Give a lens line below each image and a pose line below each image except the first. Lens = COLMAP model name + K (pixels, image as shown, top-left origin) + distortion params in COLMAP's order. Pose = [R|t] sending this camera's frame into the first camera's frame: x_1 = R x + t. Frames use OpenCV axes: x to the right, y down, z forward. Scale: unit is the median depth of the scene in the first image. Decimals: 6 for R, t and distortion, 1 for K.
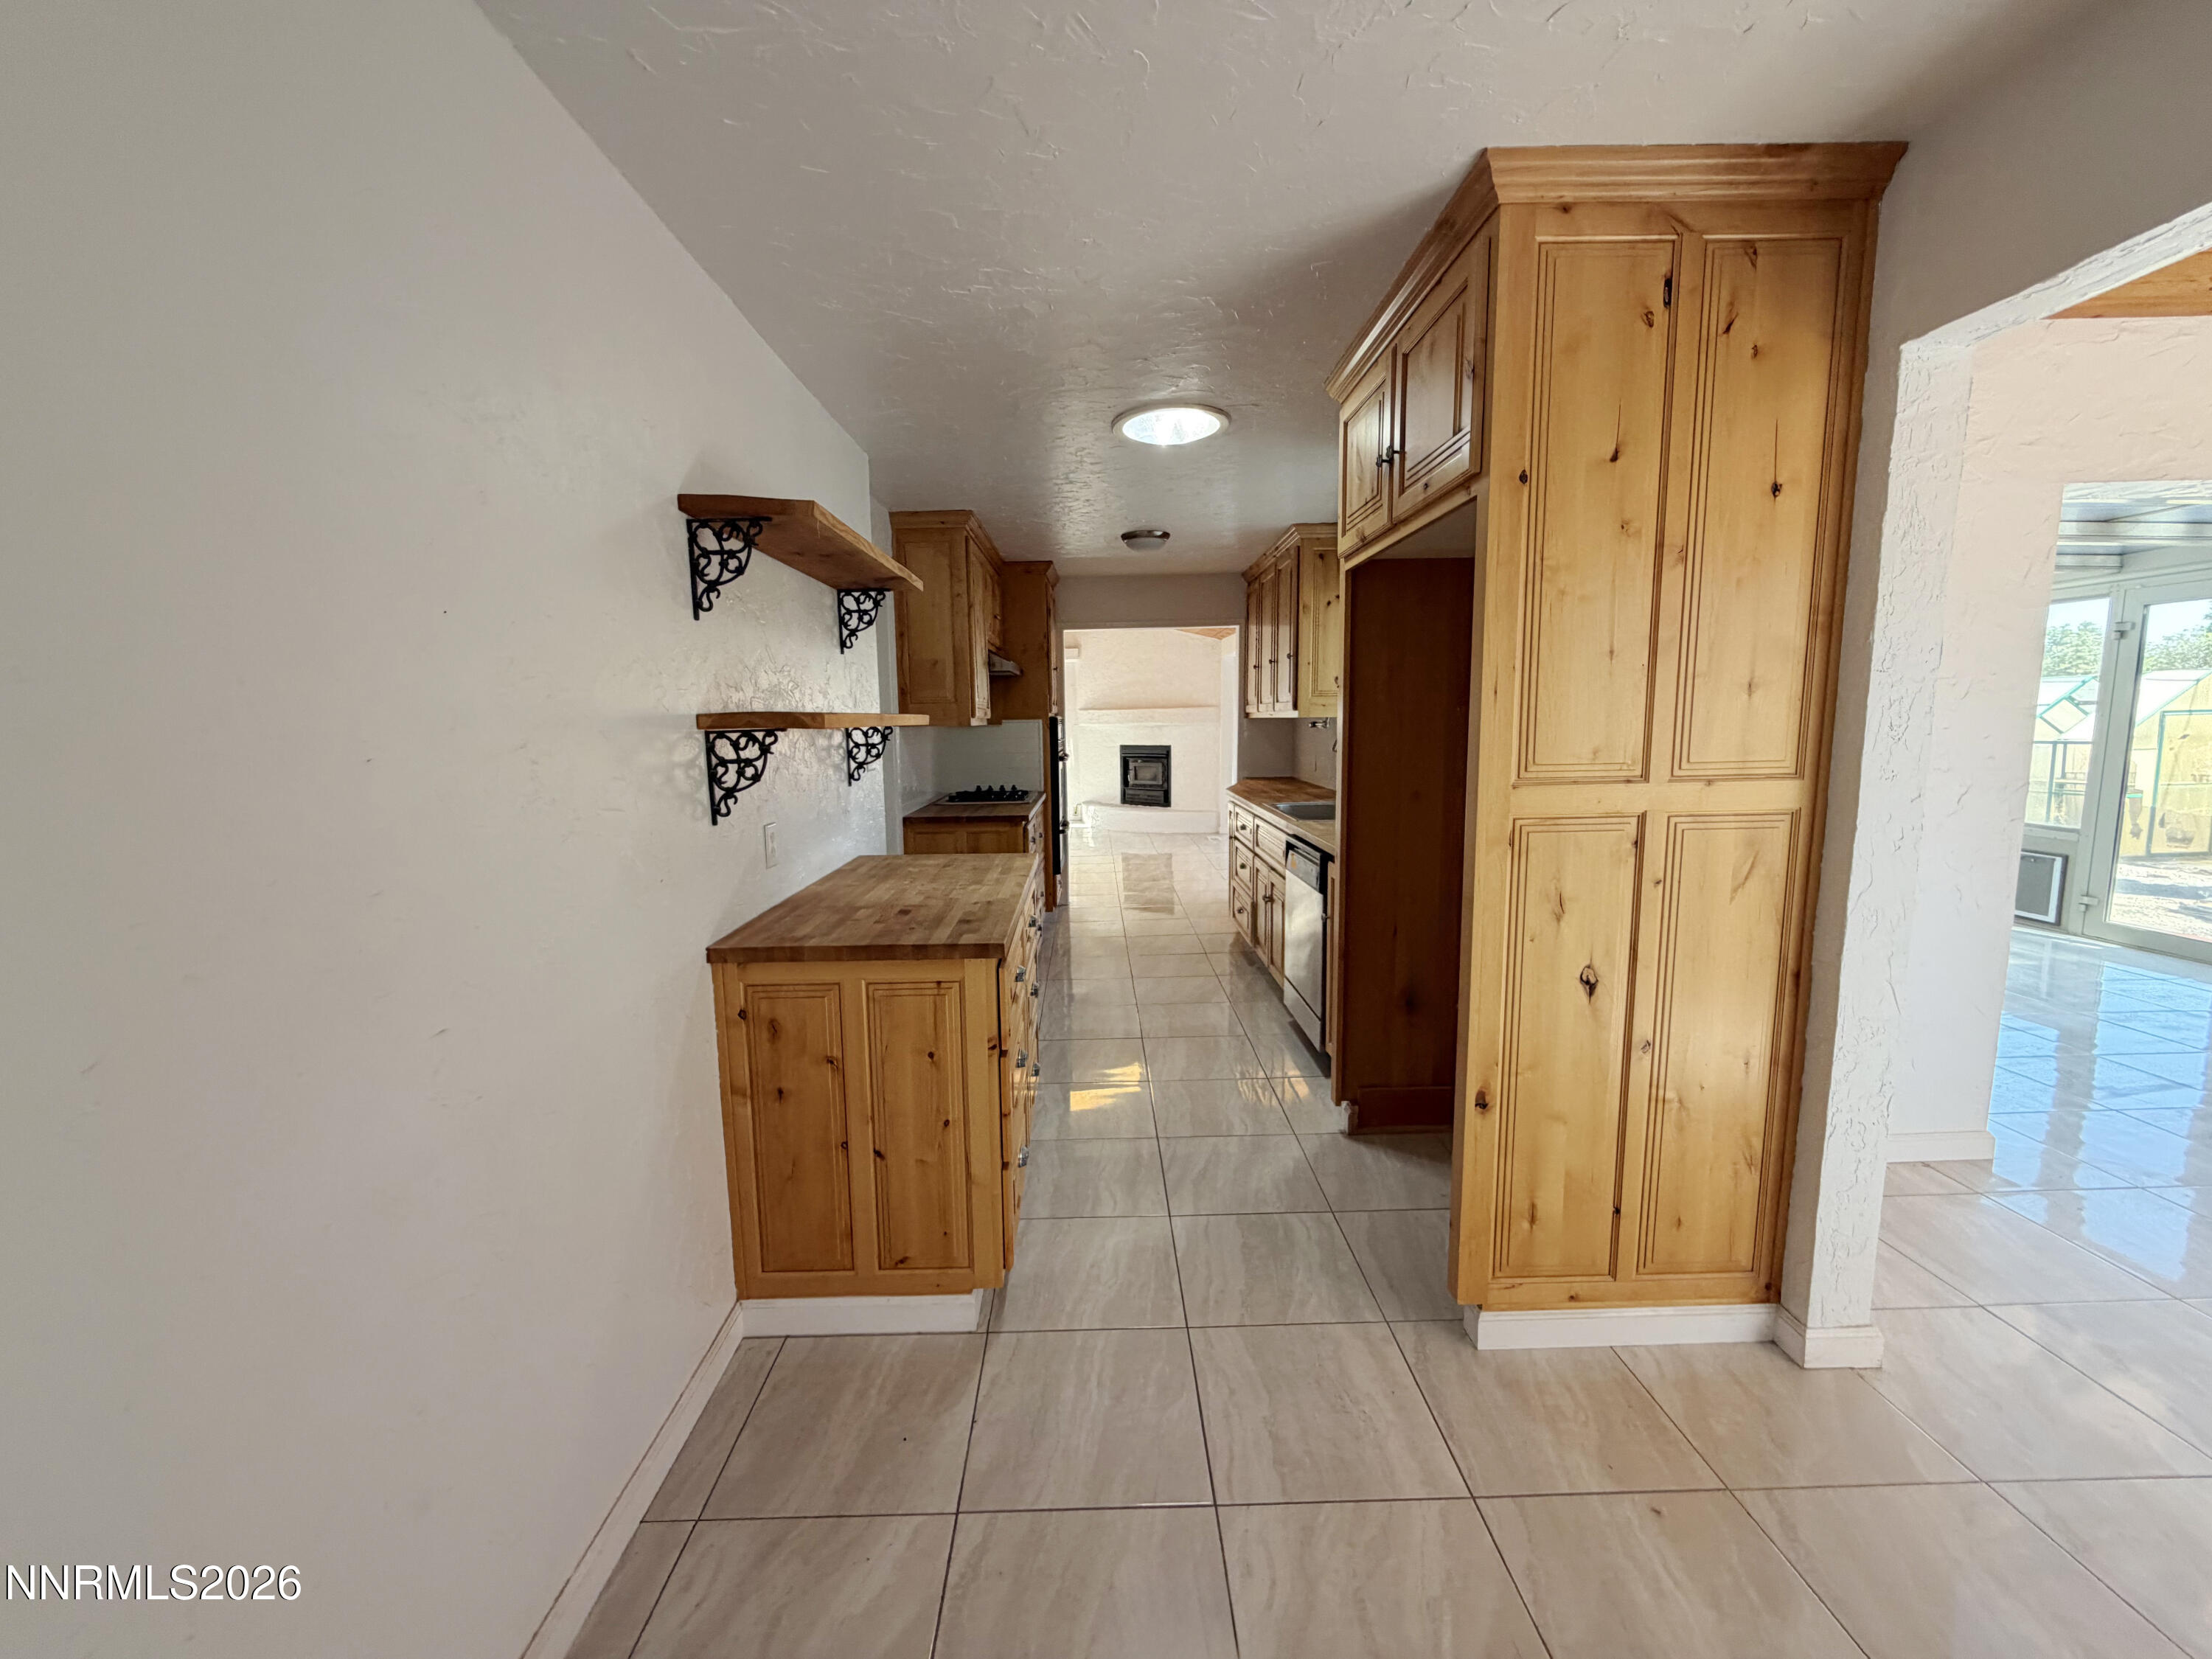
lens RADIAL K [[924.8, 0, 1096.3], [0, 924.8, 831.4], [0, 0, 1]] dist [-0.000817, 0.001109]
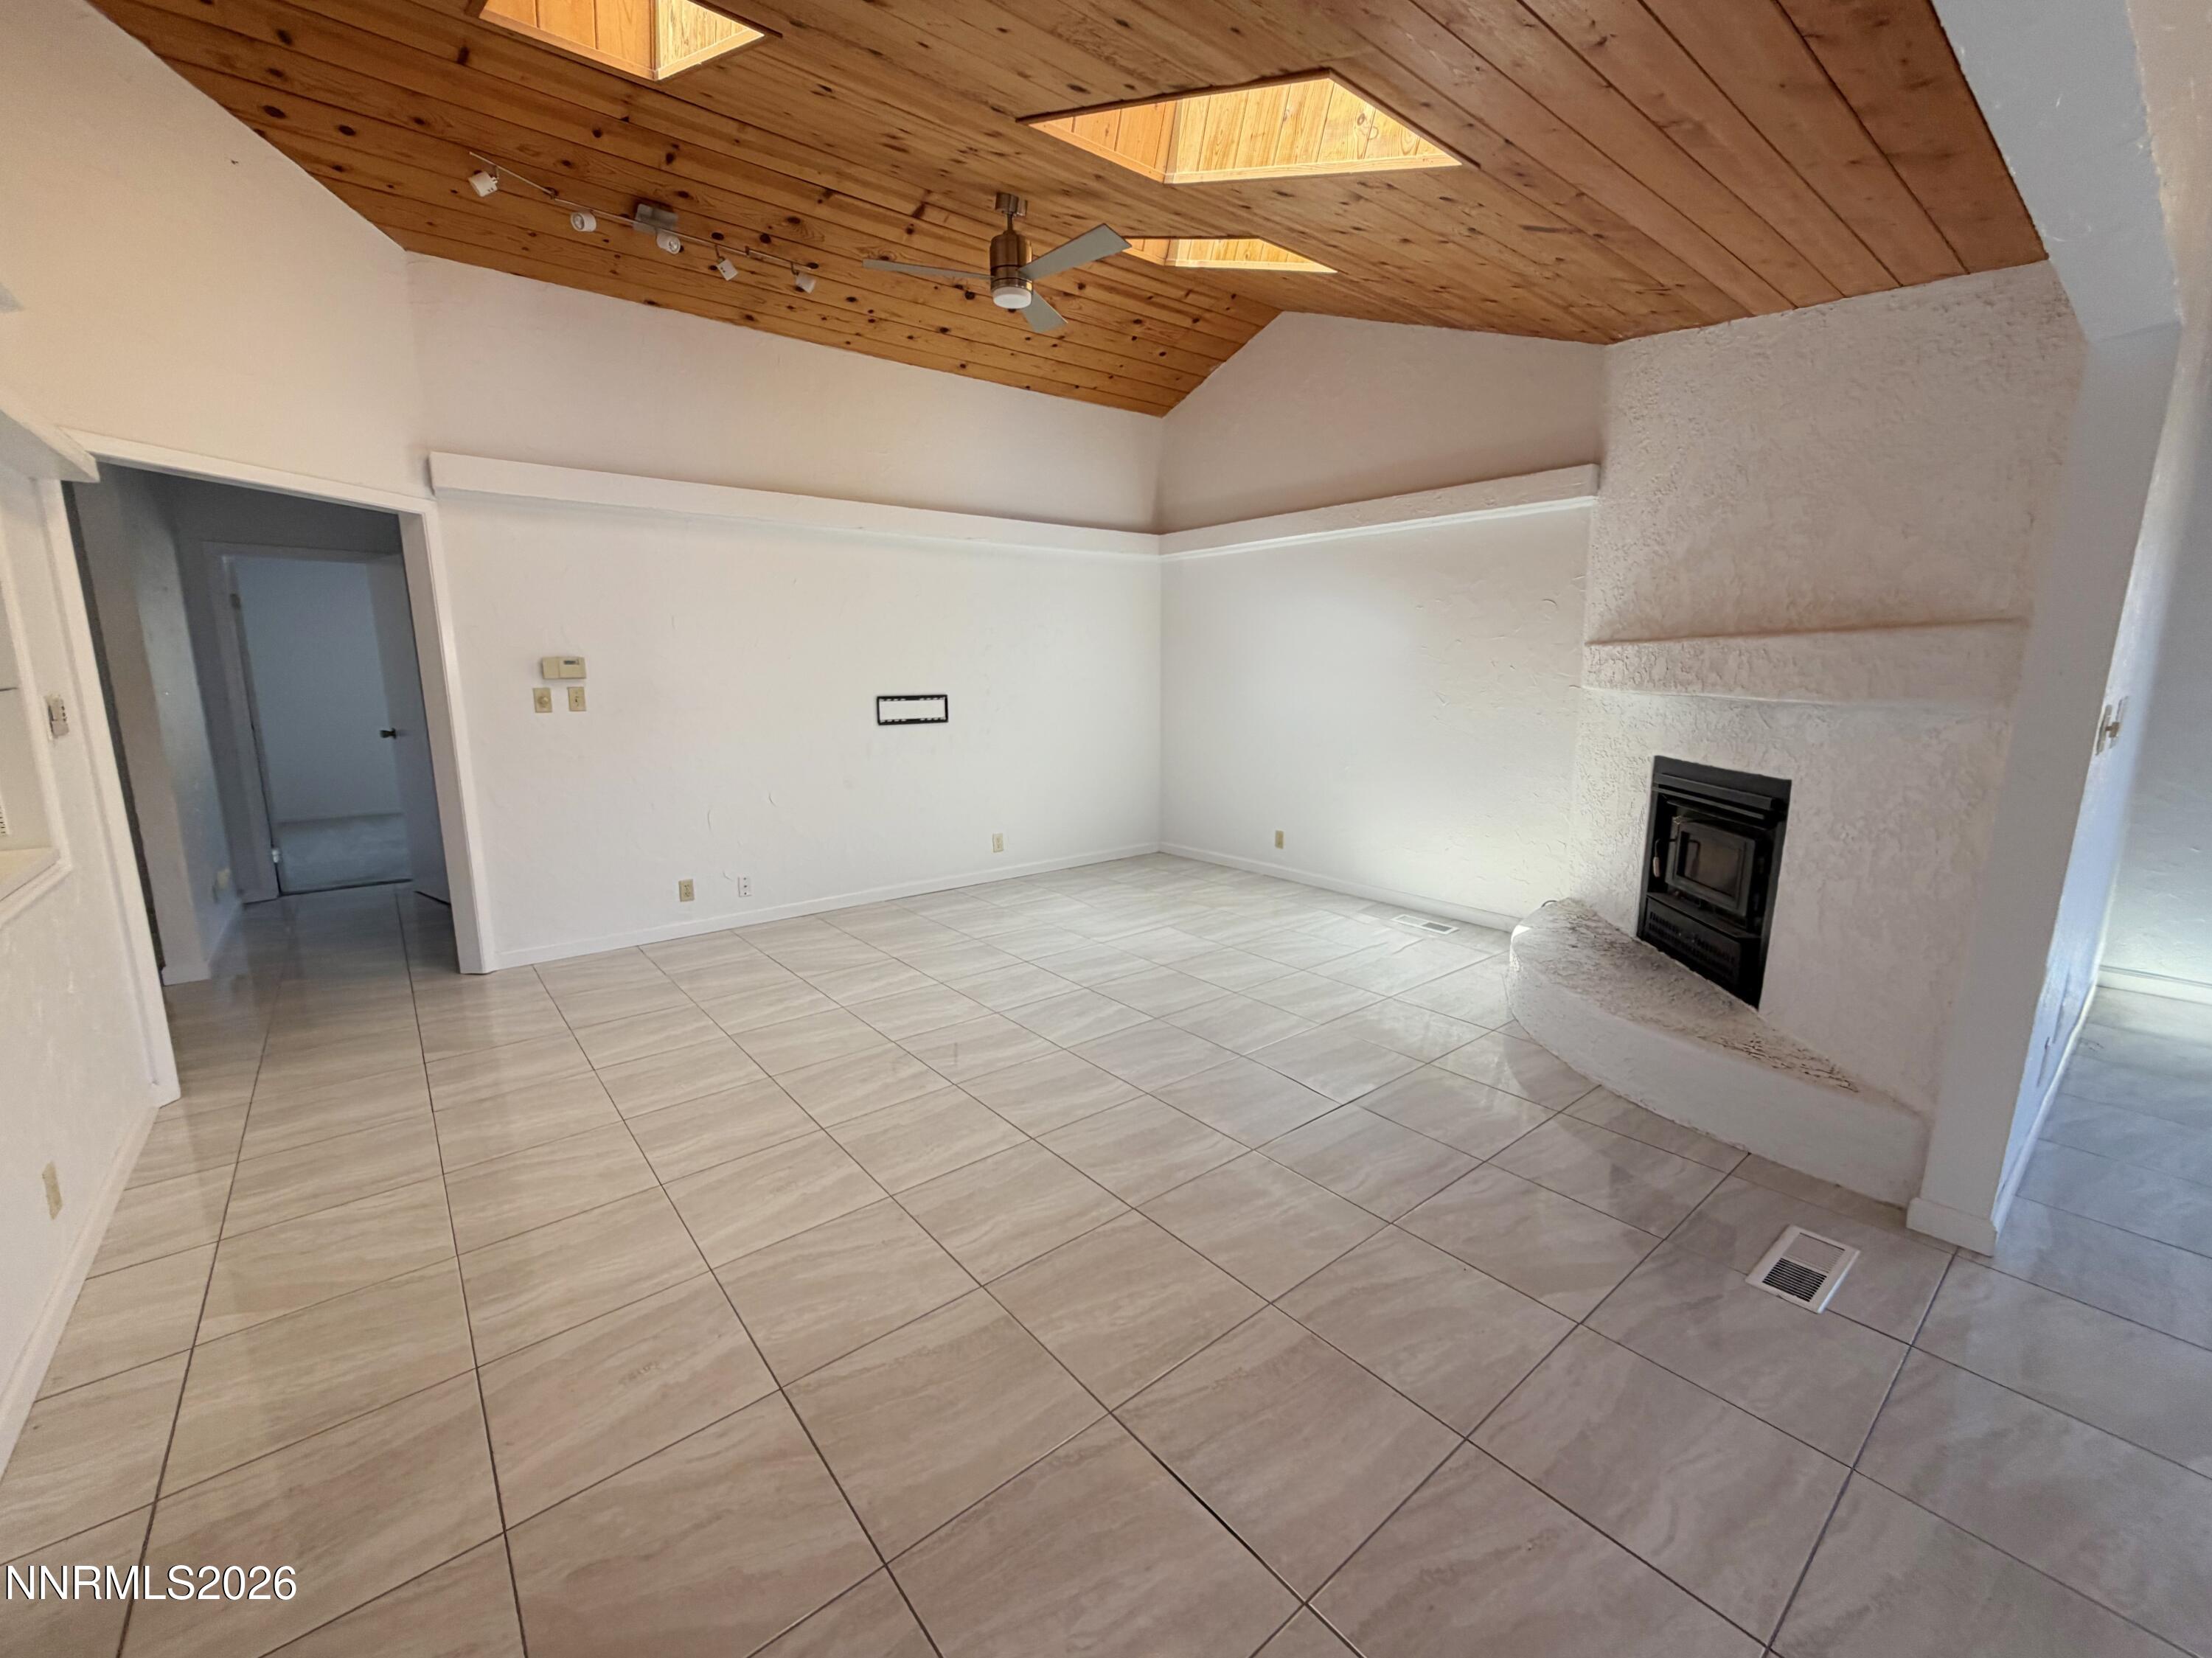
lens RADIAL K [[924.8, 0, 1094.4], [0, 924.8, 829.5], [0, 0, 1]] dist [-0.000817, 0.001109]
pose [[0.622177, 0.151312, -0.768115, 0.155582], [-0.099645, 0.988470, 0.114007, -0.088755], [0.776509, 0.005606, 0.630081, 0.681142]]
